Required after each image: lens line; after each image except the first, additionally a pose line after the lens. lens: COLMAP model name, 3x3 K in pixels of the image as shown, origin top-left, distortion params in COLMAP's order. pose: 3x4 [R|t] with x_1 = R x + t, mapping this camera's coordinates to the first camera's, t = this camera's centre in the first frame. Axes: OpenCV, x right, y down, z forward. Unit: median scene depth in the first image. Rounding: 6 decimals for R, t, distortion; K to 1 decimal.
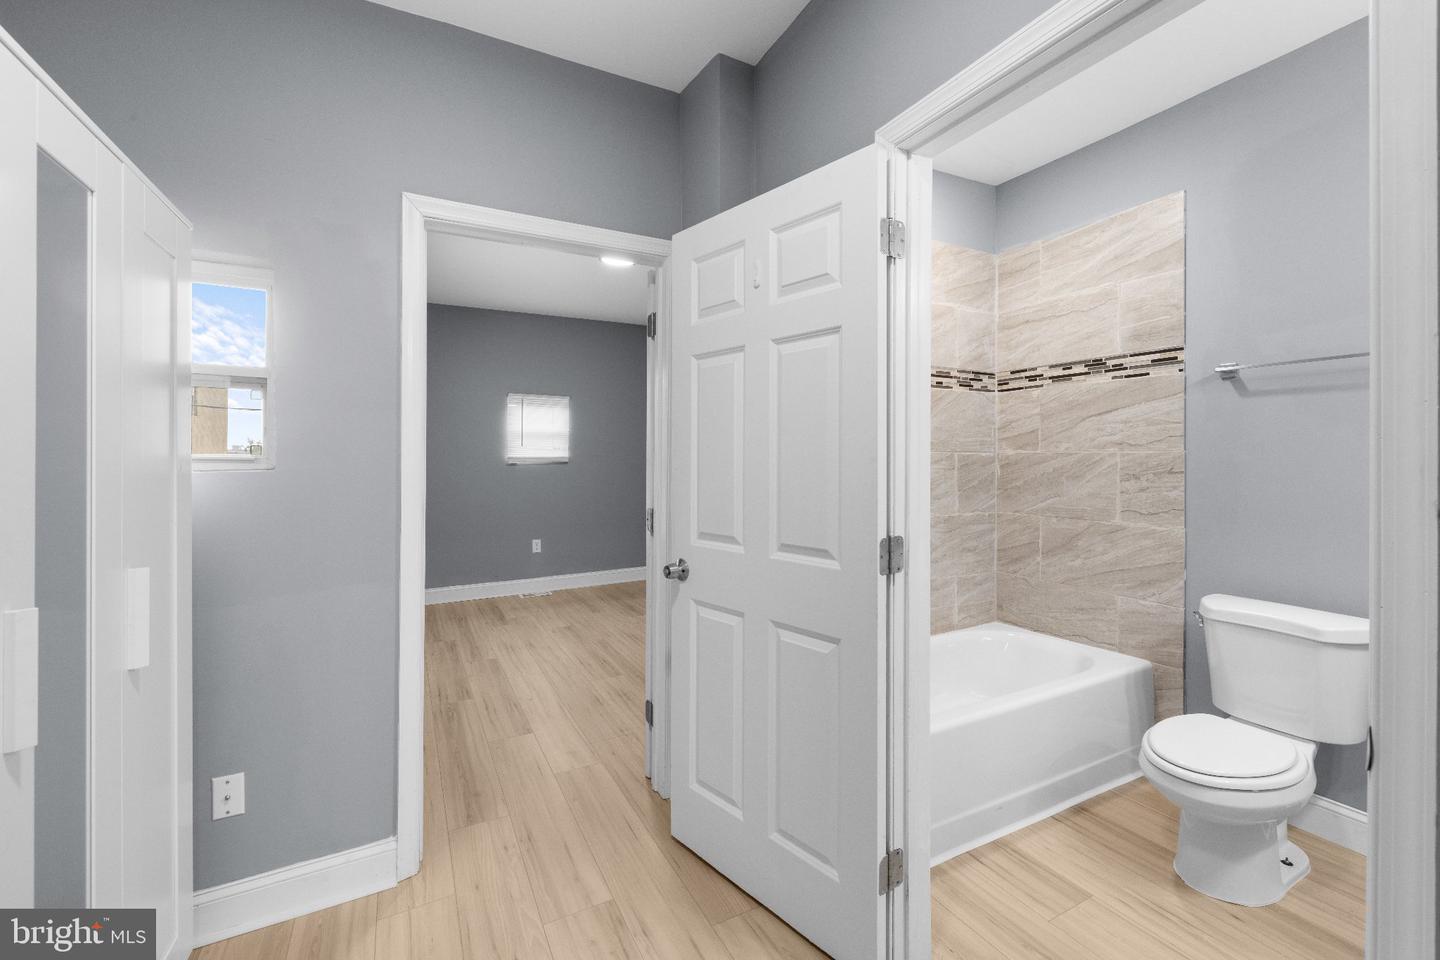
lens RADIAL K [[614.0, 0, 719.8], [0, 614.0, 470.2], [0, 0, 1]] dist [-0.000696, 0.000218]
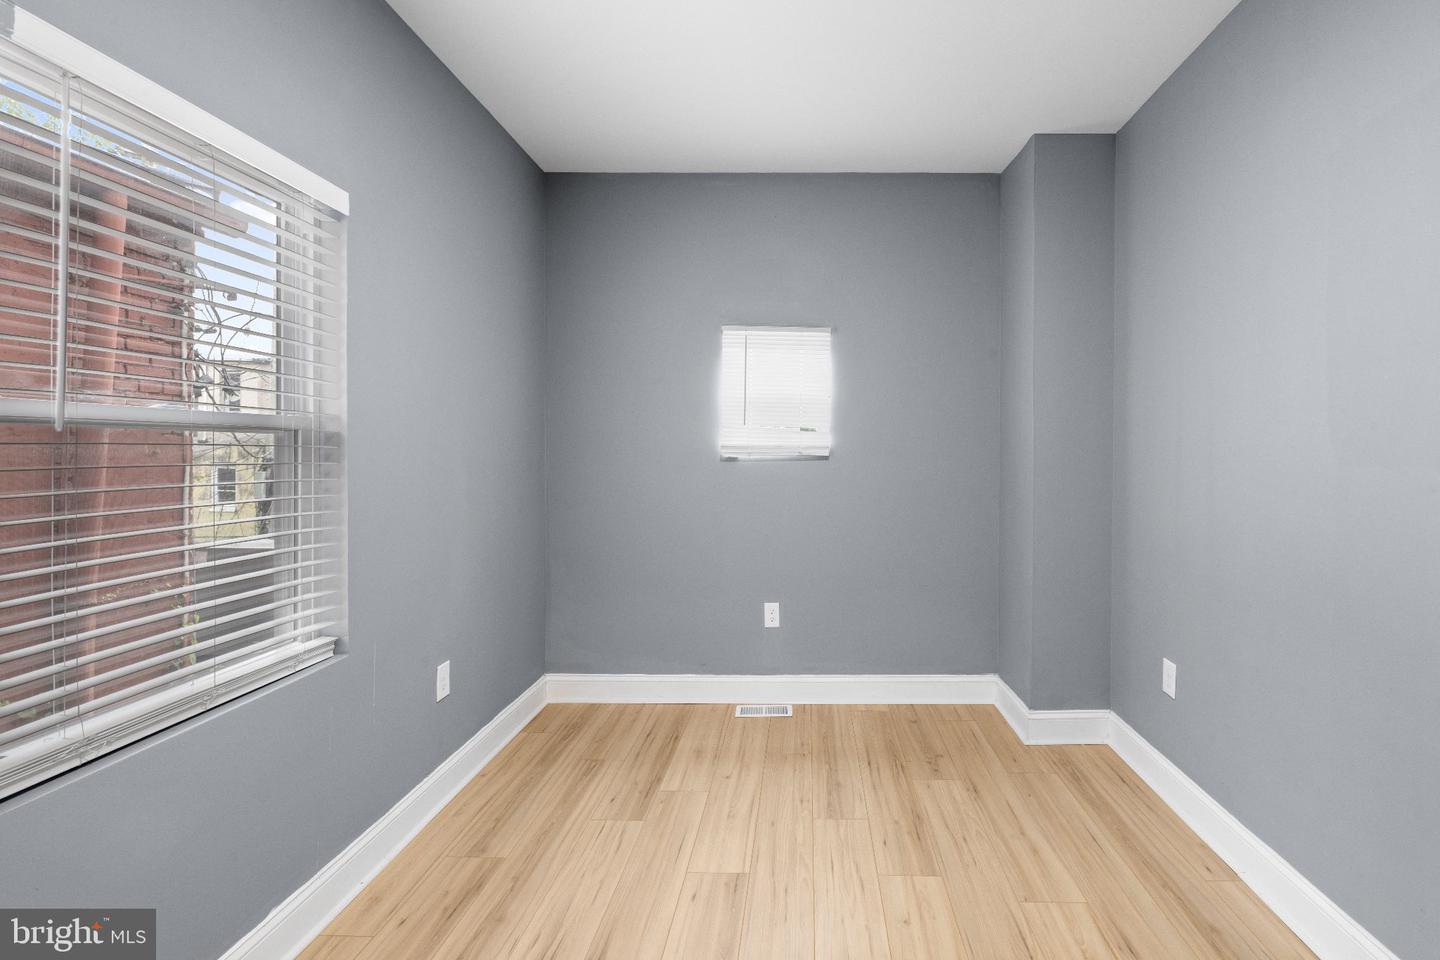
lens RADIAL K [[614.0, 0, 720.7], [0, 614.0, 470.2], [0, 0, 1]] dist [-0.000696, 0.000218]
pose [[0.841306, 0.007483, -0.540507, -0.049181], [-0.013825, 0.999875, -0.007677, 0.003363], [0.540382, 0.013931, 0.841305, 0.526892]]
